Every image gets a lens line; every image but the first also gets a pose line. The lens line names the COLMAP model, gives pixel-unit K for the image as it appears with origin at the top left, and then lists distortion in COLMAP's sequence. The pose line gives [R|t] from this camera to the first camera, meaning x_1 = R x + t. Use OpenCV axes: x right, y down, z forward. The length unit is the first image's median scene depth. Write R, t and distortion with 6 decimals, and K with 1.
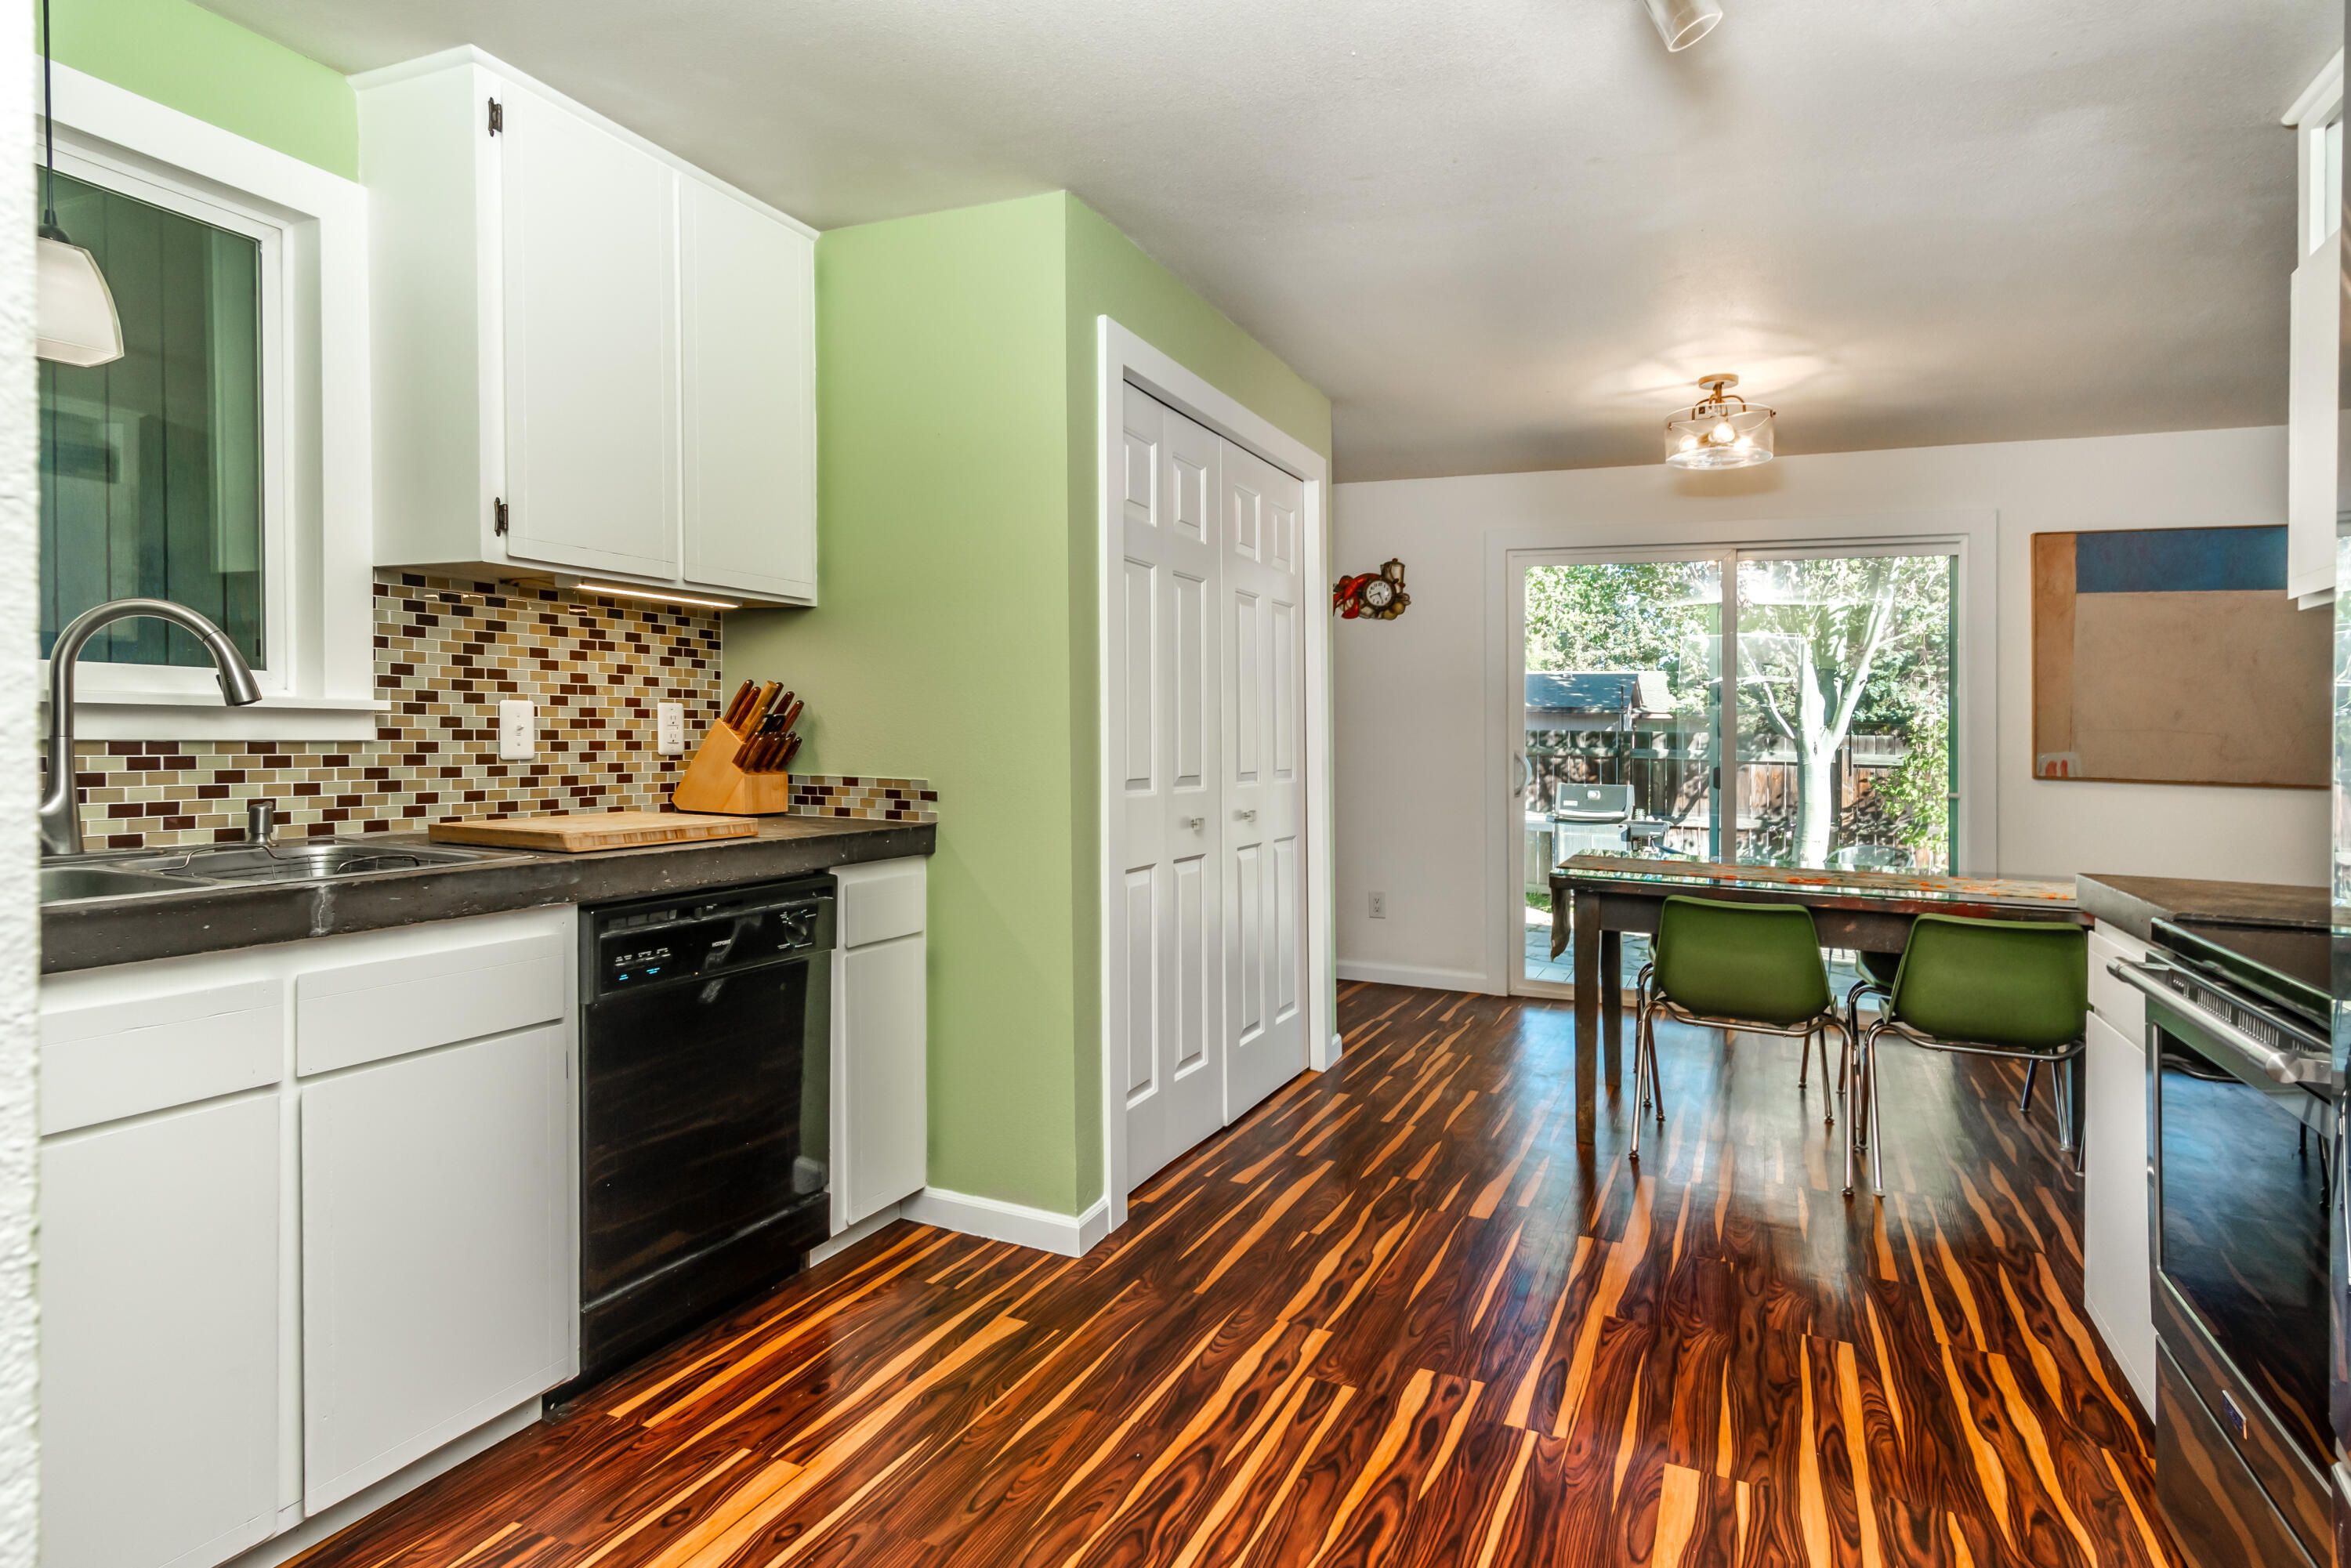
lens RADIAL K [[1273.5, 0, 1168.5], [0, 1273.5, 684.9], [0, 0, 1]] dist [0.007801, 0.001089]
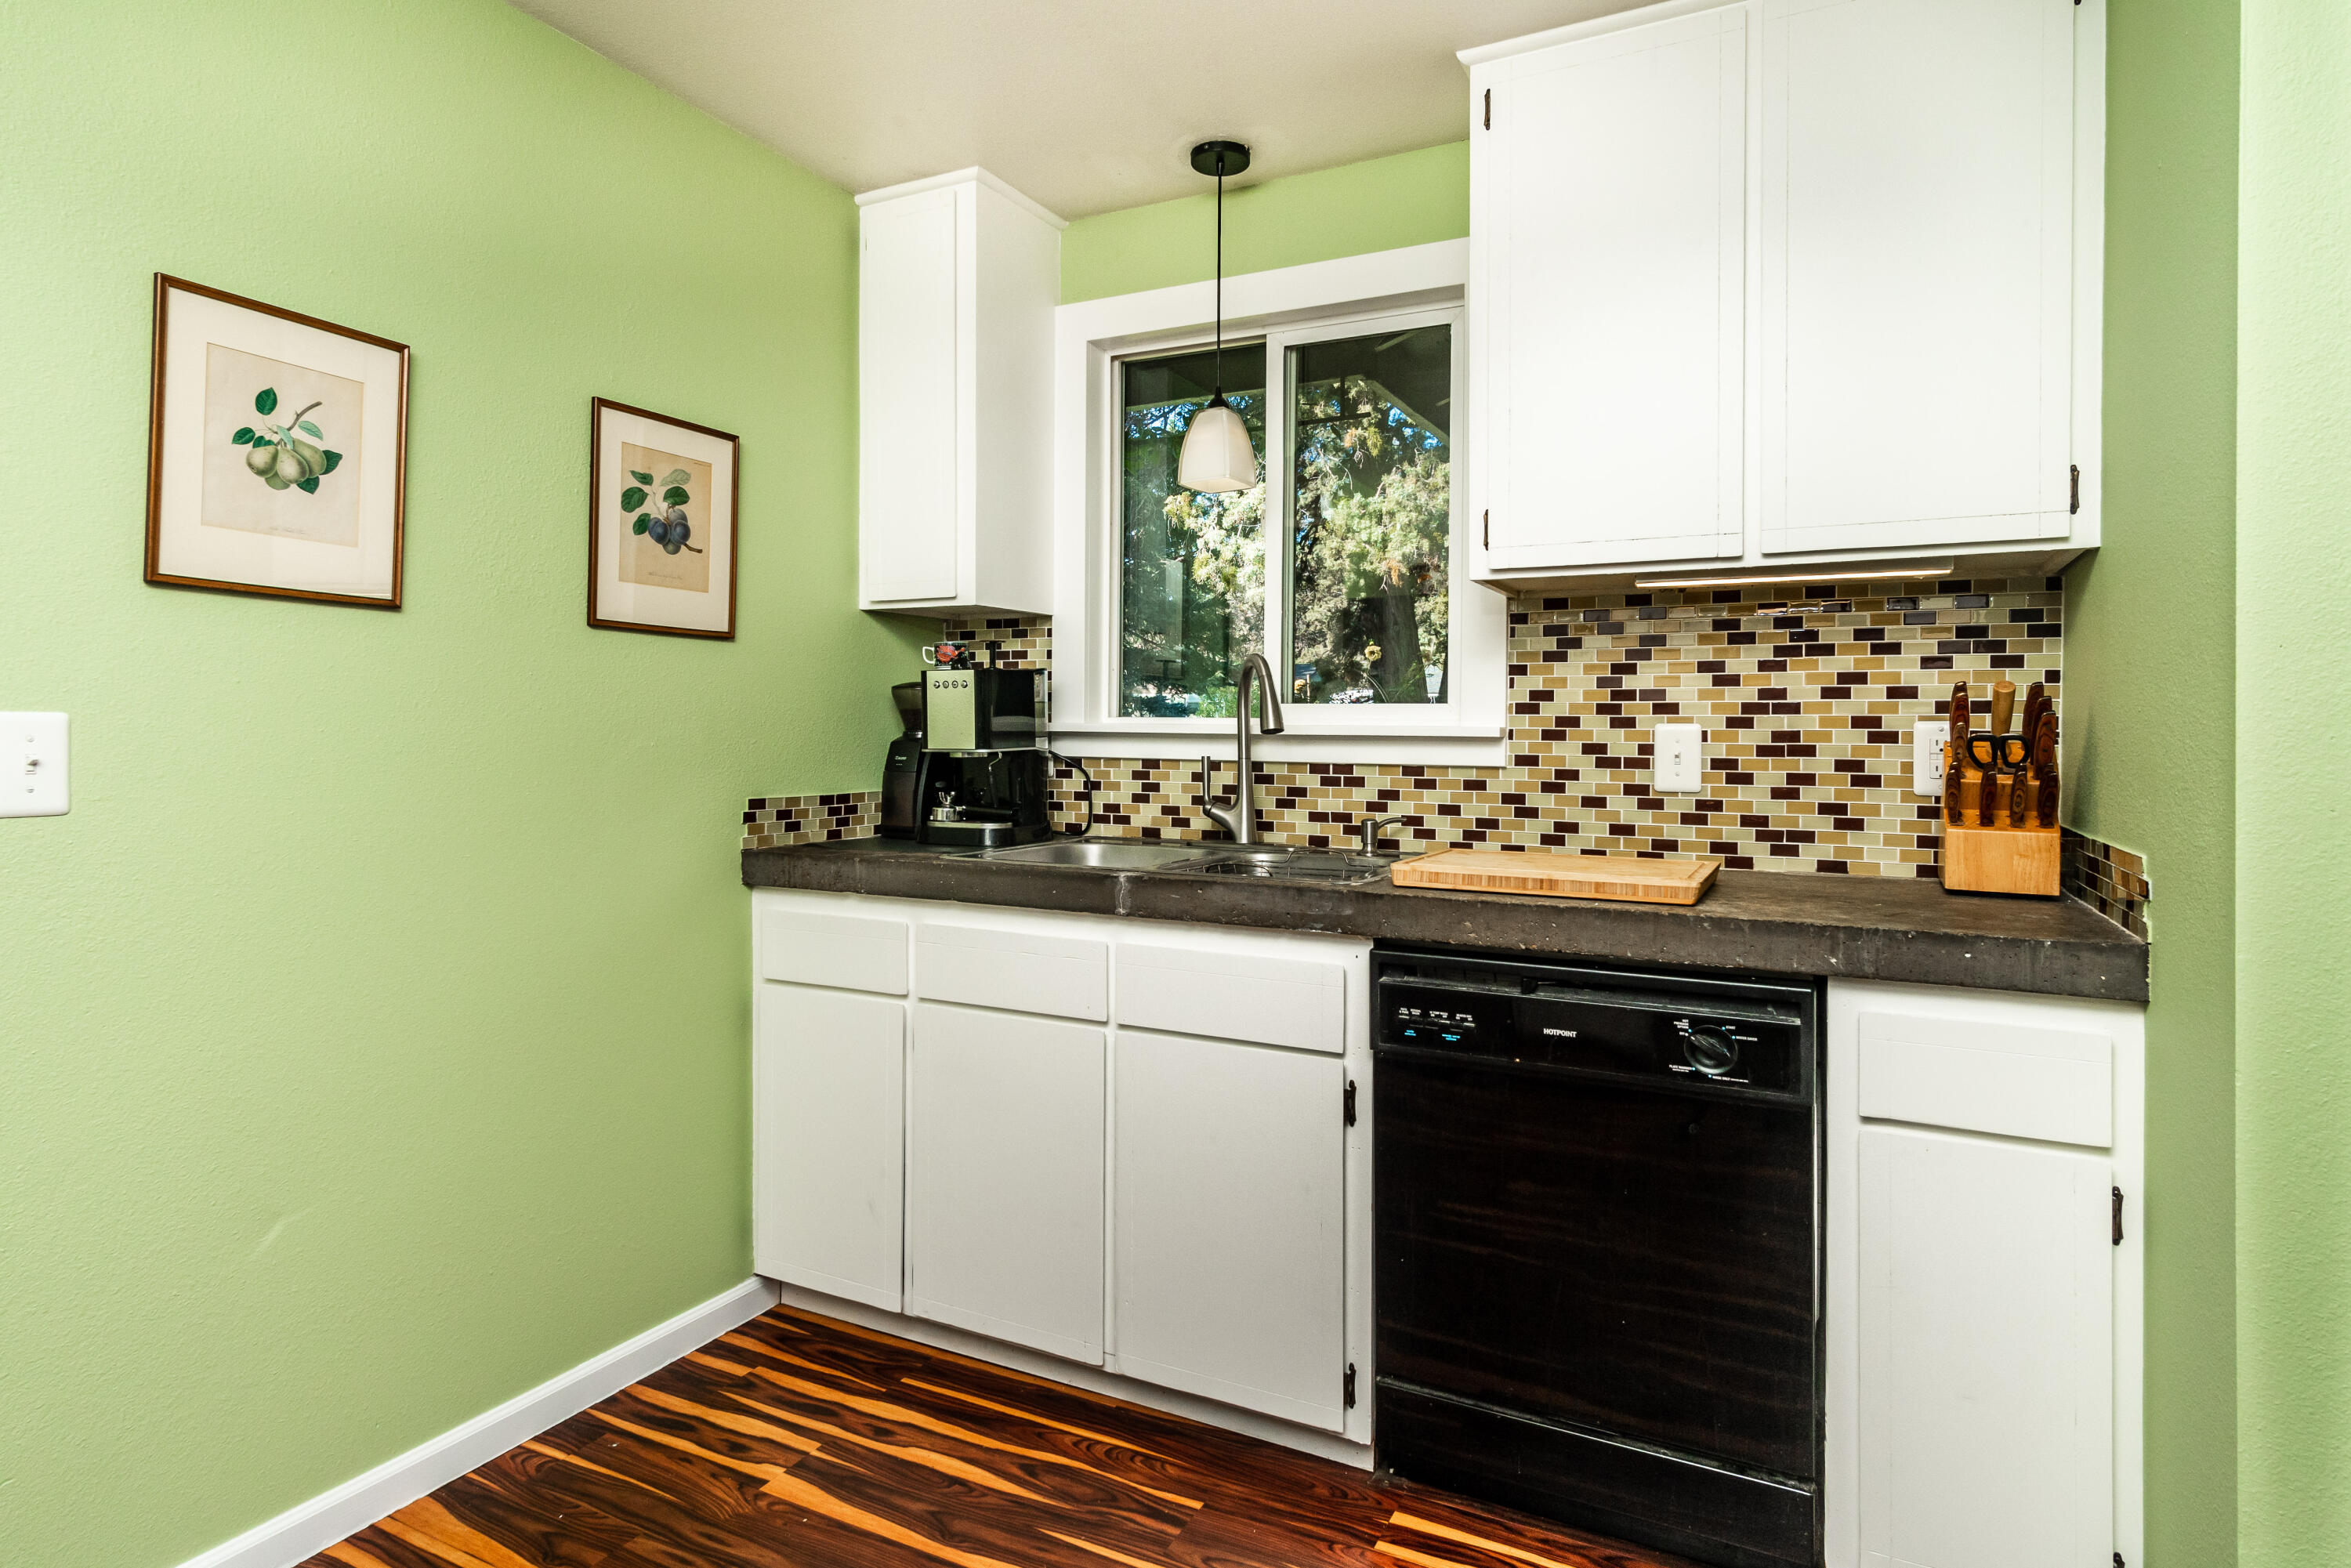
lens RADIAL K [[1273.5, 0, 1186.0], [0, 1273.5, 730.9], [0, 0, 1]] dist [0.007801, 0.001089]
pose [[-0.047246, -0.023506, -0.998607, 0.400687], [0.025035, 0.999381, -0.024709, 0.032233], [0.998570, -0.026168, -0.046628, 0.761570]]
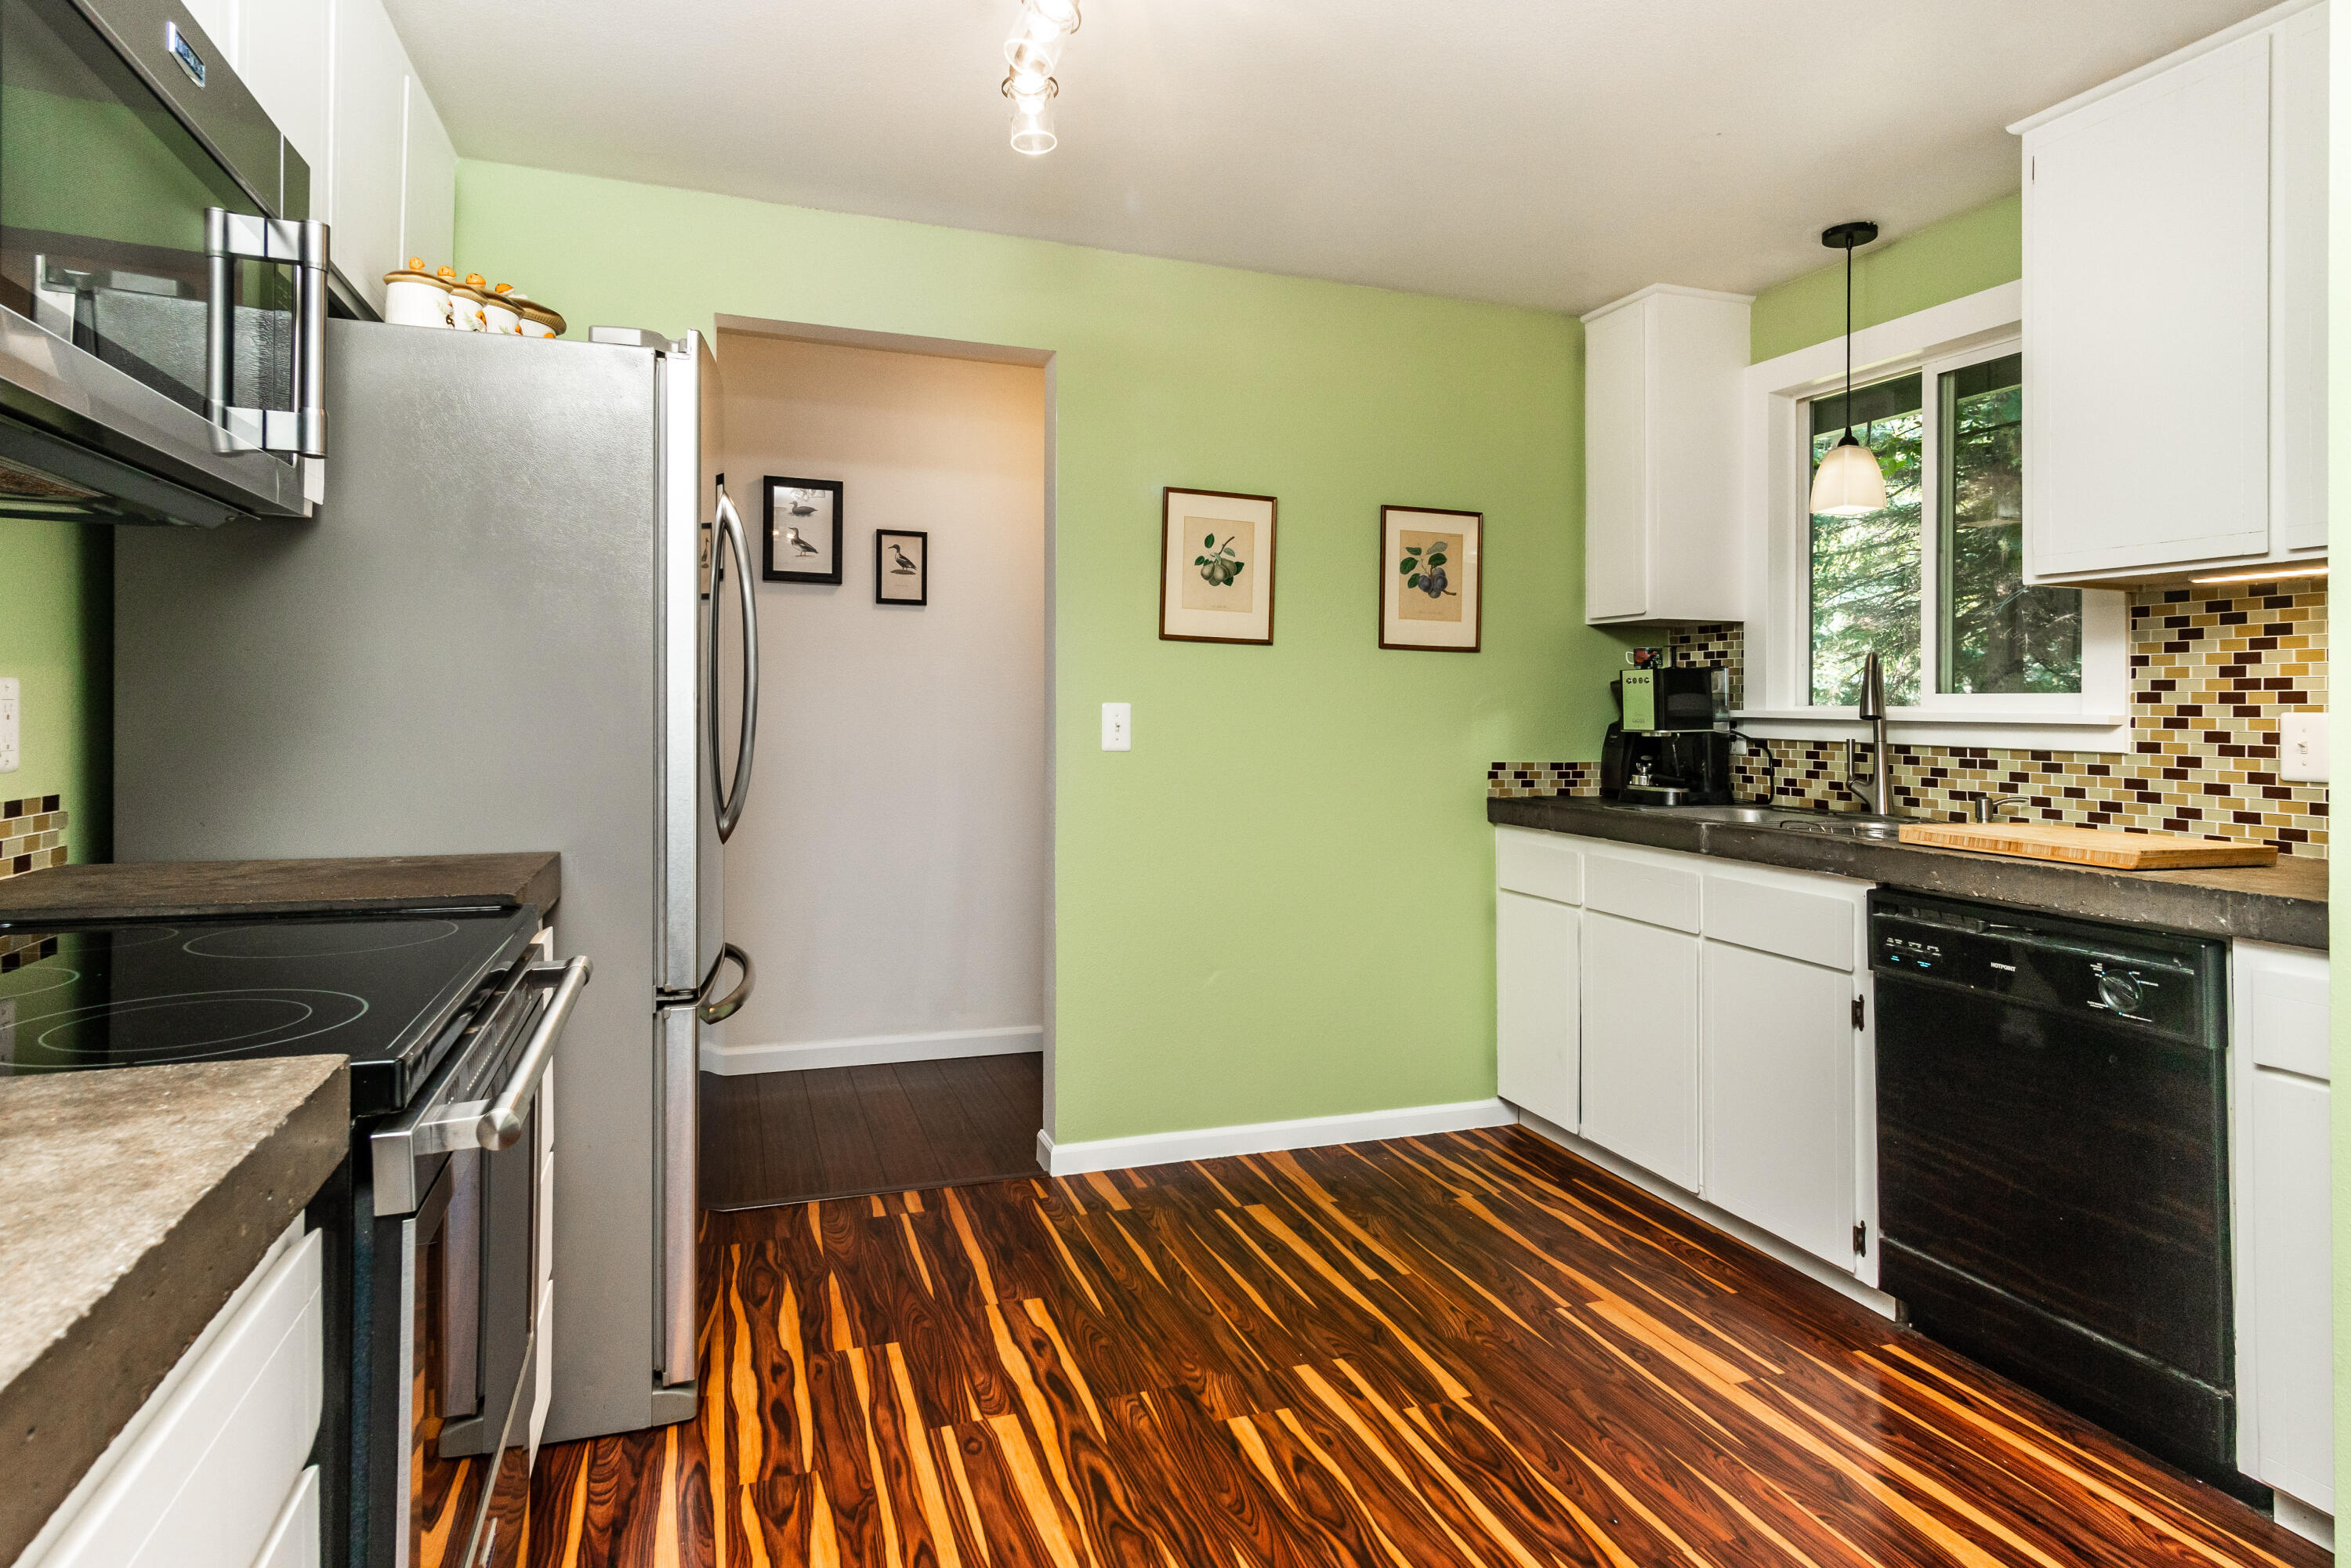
lens RADIAL K [[1273.5, 0, 1190.4], [0, 1273.5, 727.3], [0, 0, 1]] dist [0.007801, 0.001089]
pose [[-0.711087, -0.022754, -0.702736, 0.680783], [-0.006863, 0.999653, -0.025423, 0.052565], [0.703070, -0.013255, -0.710997, 1.167280]]
